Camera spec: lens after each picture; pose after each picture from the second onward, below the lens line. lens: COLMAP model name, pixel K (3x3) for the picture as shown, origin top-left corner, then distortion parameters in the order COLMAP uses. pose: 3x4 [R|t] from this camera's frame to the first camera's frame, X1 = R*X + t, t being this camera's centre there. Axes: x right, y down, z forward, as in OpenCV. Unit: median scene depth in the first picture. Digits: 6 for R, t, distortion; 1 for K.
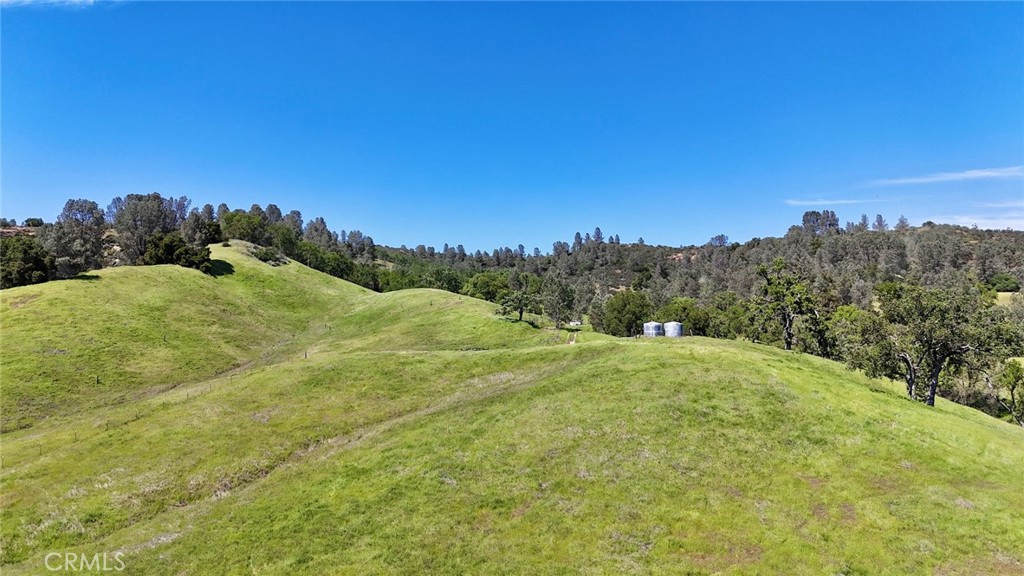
lens RADIAL K [[754.8, 0, 514.7], [0, 754.8, 287.5], [0, 0, 1]] dist [0.054954, -0.014380]
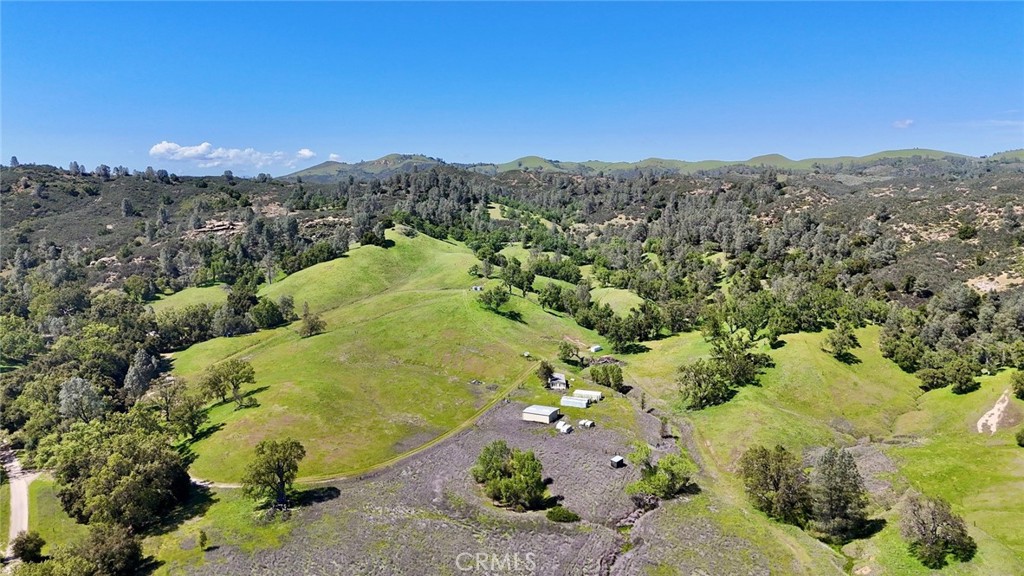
lens RADIAL K [[754.8, 0, 512.0], [0, 754.8, 288.2], [0, 0, 1]] dist [0.054954, -0.014380]
pose [[0.962667, 0.022488, -0.269752, 0.747959], [0.023740, 0.985689, 0.166895, -0.311190], [0.269645, -0.167068, 0.948356, -1.415774]]
